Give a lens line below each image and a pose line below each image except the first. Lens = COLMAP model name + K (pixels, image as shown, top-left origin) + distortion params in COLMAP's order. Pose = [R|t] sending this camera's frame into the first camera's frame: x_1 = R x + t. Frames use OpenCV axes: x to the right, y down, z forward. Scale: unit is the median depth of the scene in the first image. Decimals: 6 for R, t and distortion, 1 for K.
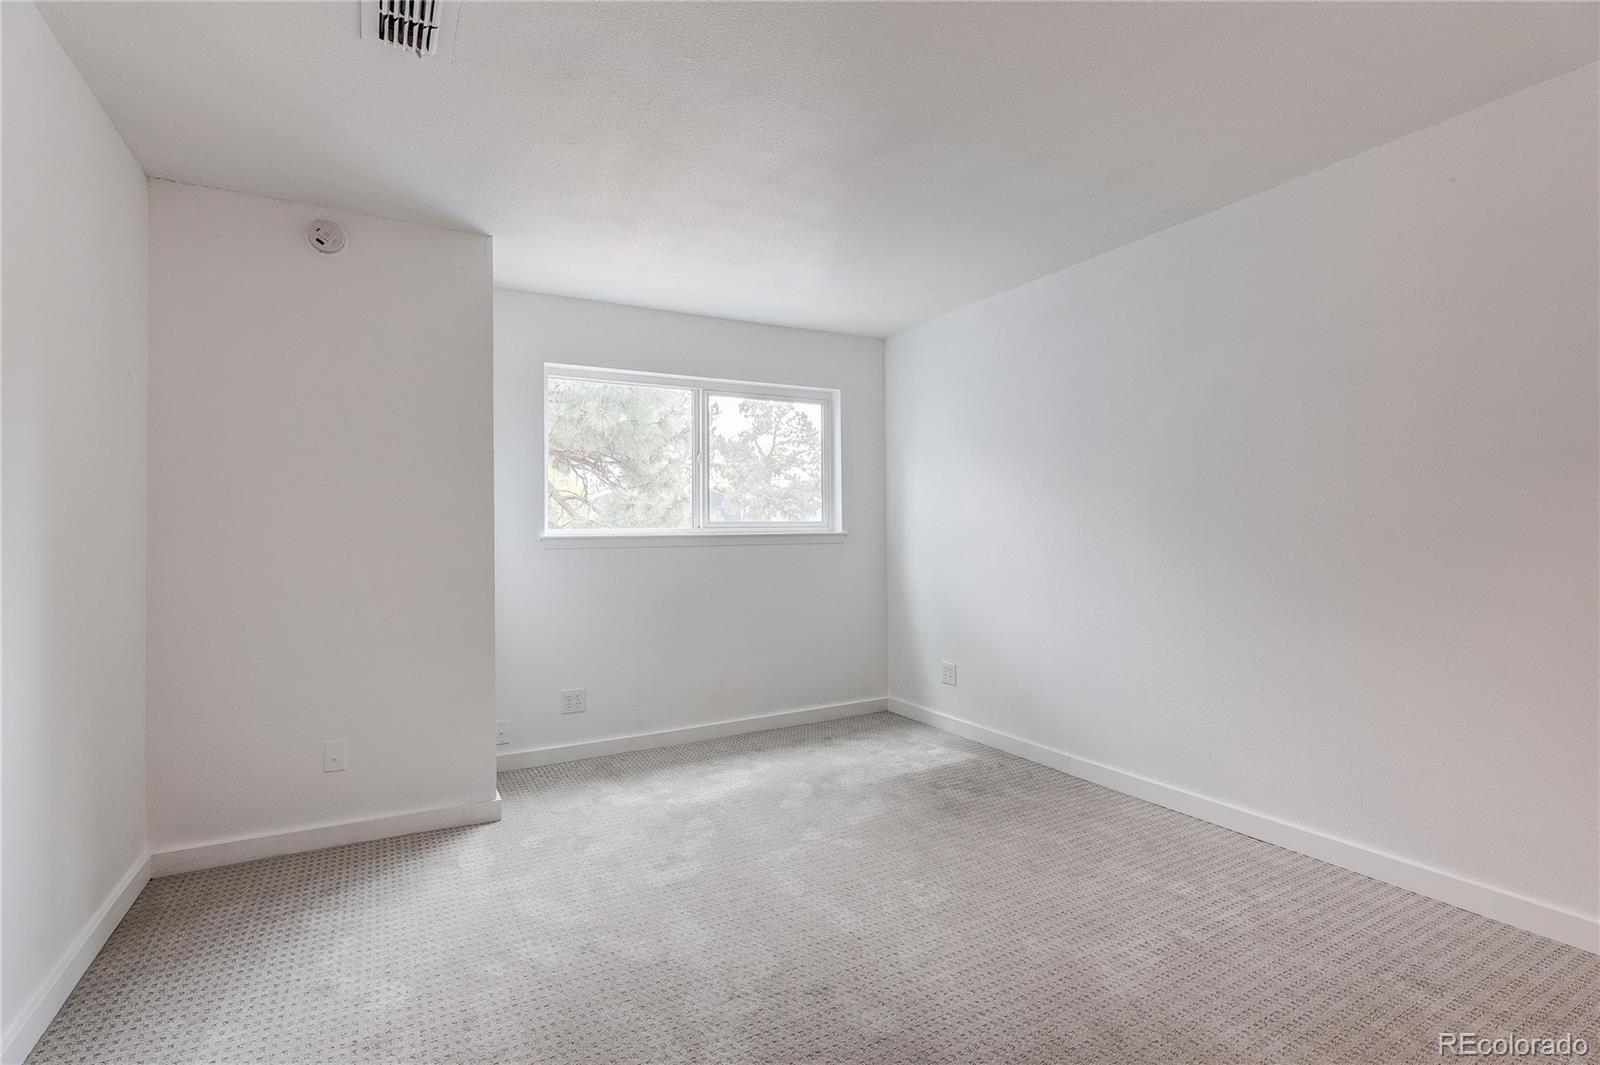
lens RADIAL K [[759.1, 0, 786.1], [0, 759.1, 527.5], [0, 0, 1]] dist [-0.004137, 0.000717]
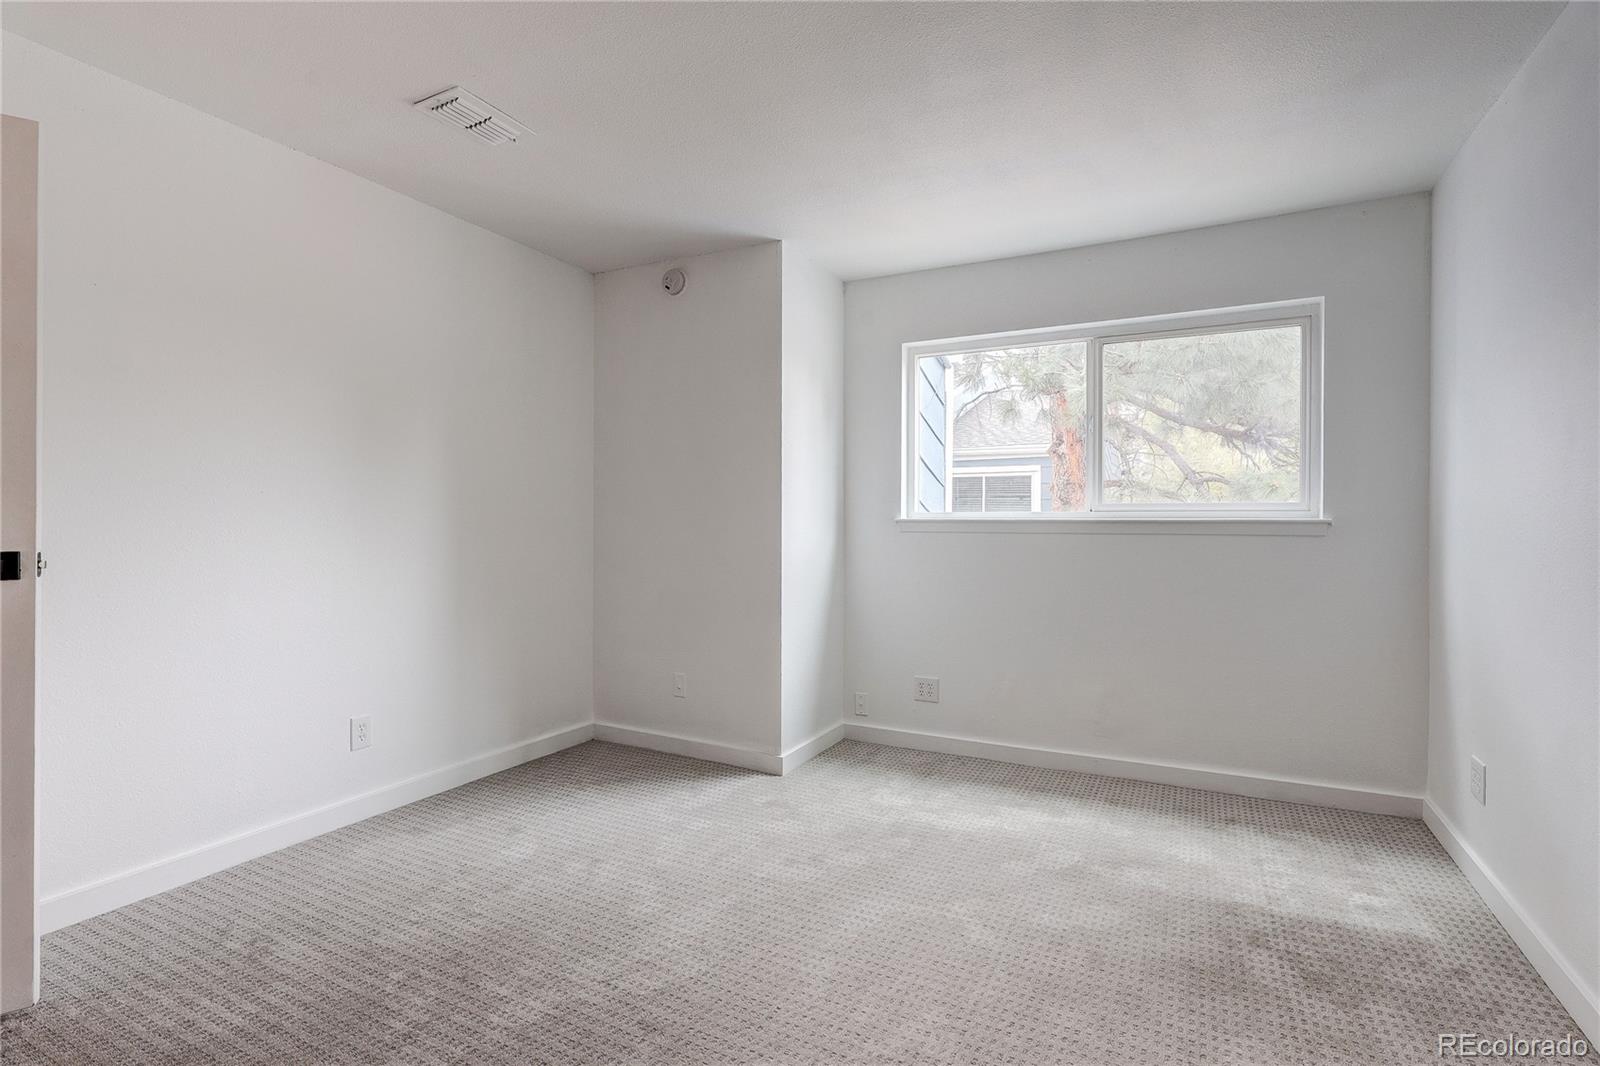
lens RADIAL K [[759.1, 0, 799.9], [0, 759.1, 534.8], [0, 0, 1]] dist [-0.004137, 0.000717]
pose [[0.559283, 0.026596, -0.828550, 0.468751], [-0.006021, 0.999589, 0.028023, 0.005644], [0.828955, -0.010684, 0.559214, 0.357796]]
